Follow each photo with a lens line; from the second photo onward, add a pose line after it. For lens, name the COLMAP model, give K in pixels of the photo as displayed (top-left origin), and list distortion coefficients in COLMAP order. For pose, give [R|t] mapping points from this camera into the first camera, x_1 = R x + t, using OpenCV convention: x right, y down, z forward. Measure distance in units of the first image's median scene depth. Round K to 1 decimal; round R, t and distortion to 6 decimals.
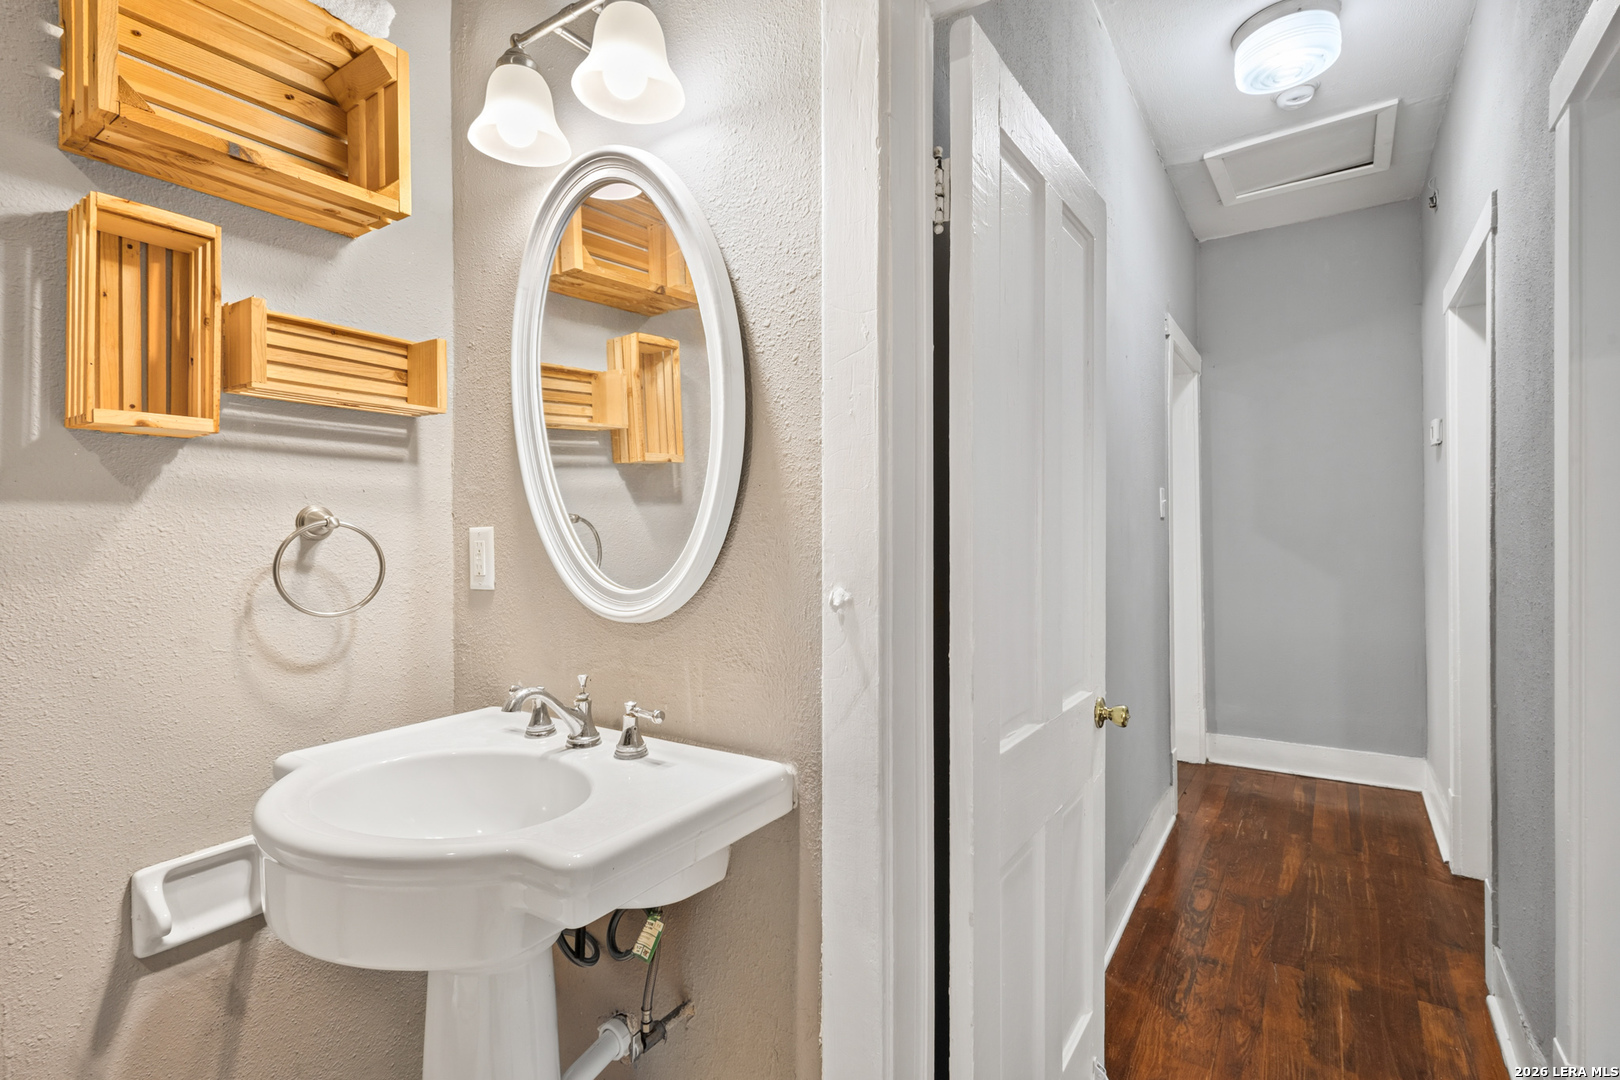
lens RADIAL K [[765.1, 0, 811.9], [0, 765.1, 531.5], [0, 0, 1]] dist [0.013433, -0.001760]
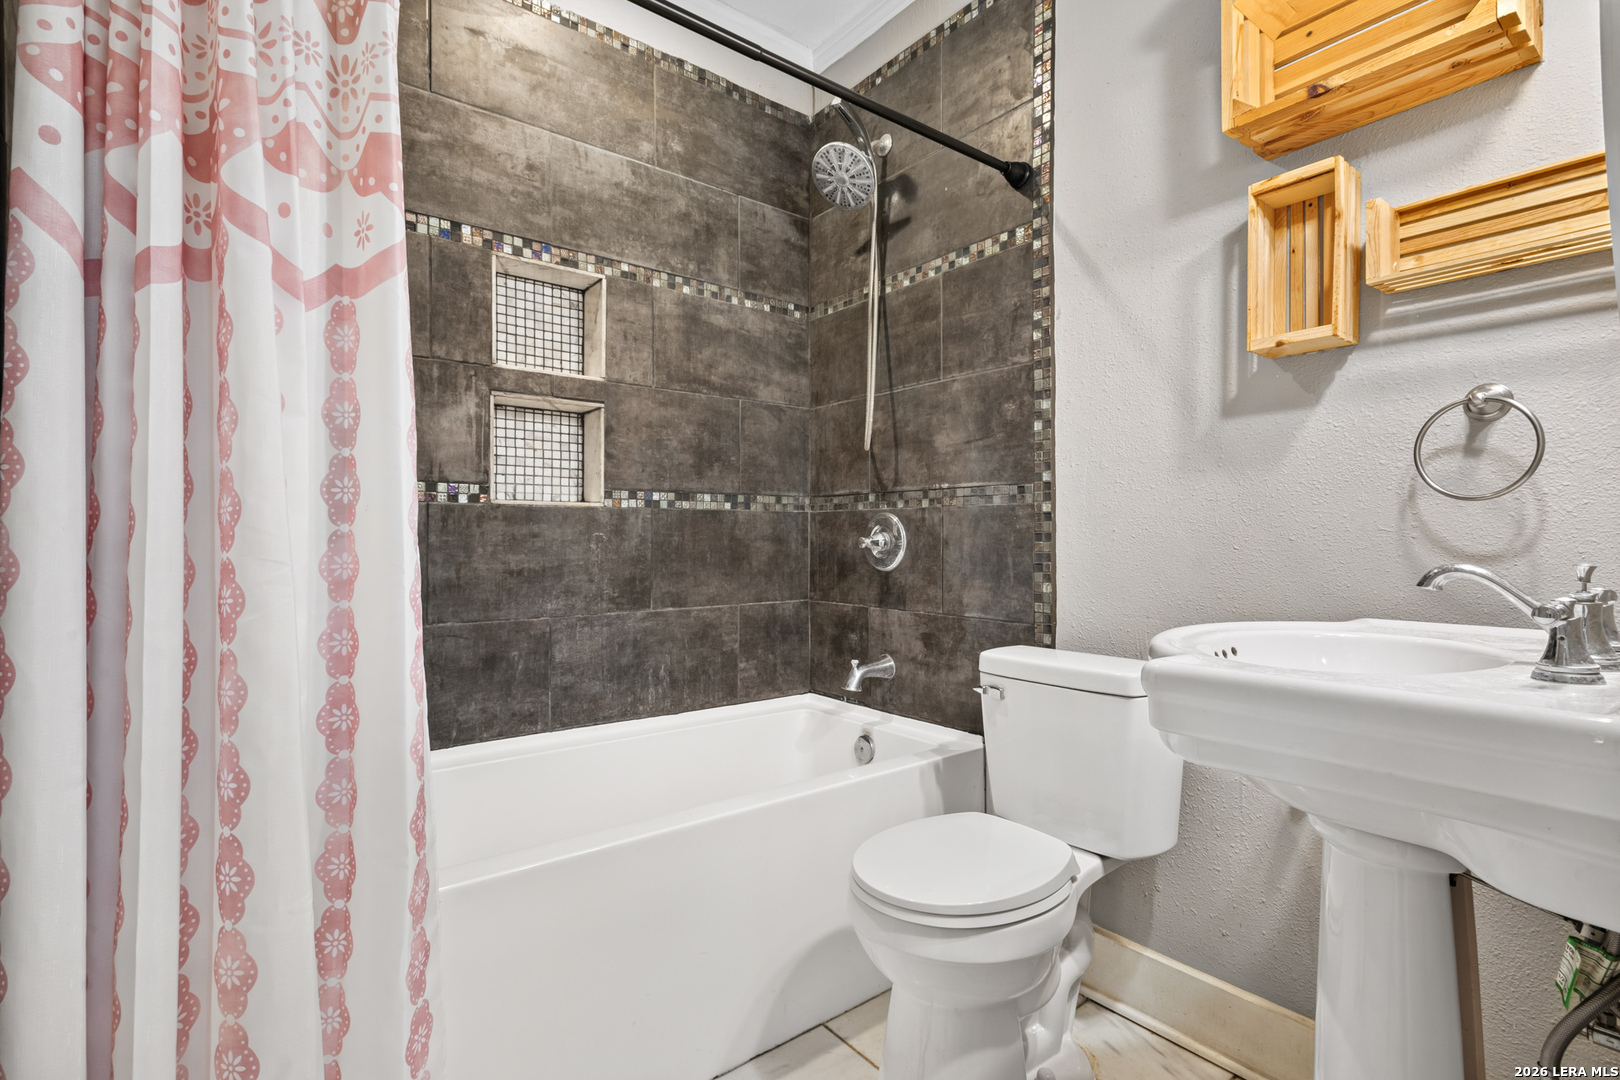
lens RADIAL K [[765.1, 0, 813.4], [0, 765.1, 539.0], [0, 0, 1]] dist [0.013433, -0.001760]
pose [[-0.321411, 0.006932, -0.946914, 0.530315], [0.003626, 0.999975, 0.006090, 0.154531], [0.946933, -0.001476, -0.321428, 0.565992]]
